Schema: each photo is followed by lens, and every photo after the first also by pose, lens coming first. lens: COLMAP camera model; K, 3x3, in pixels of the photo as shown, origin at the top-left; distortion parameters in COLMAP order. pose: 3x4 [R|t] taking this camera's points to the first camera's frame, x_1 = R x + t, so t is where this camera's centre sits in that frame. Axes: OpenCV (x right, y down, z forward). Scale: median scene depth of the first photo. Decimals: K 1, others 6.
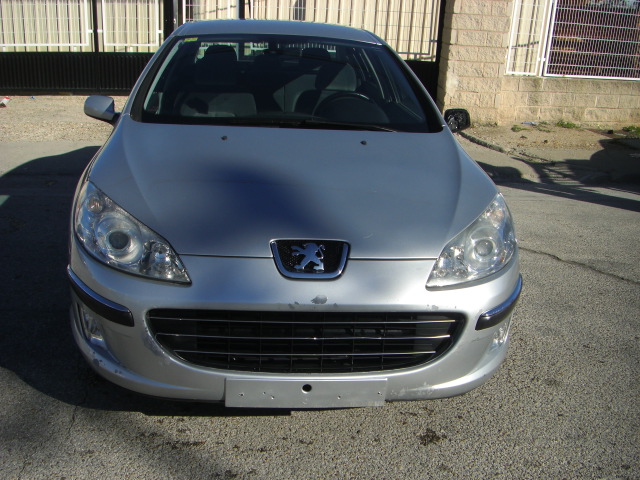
lens RADIAL K [[713.2, 0, 311.8], [0, 713.2, 269.2], [0, 0, 1]] dist [-0.164187, 0.004808]
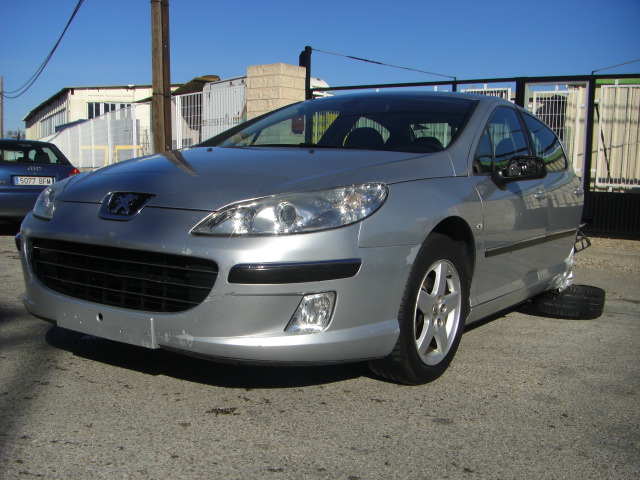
lens RADIAL K [[713.2, 0, 311.8], [0, 713.2, 269.2], [0, 0, 1]] dist [-0.164187, 0.004808]
pose [[0.790685, 0.059592, -0.609316, 0.936750], [-0.209501, 0.961503, -0.177825, 0.222785], [0.575262, 0.268256, 0.772730, 0.308396]]
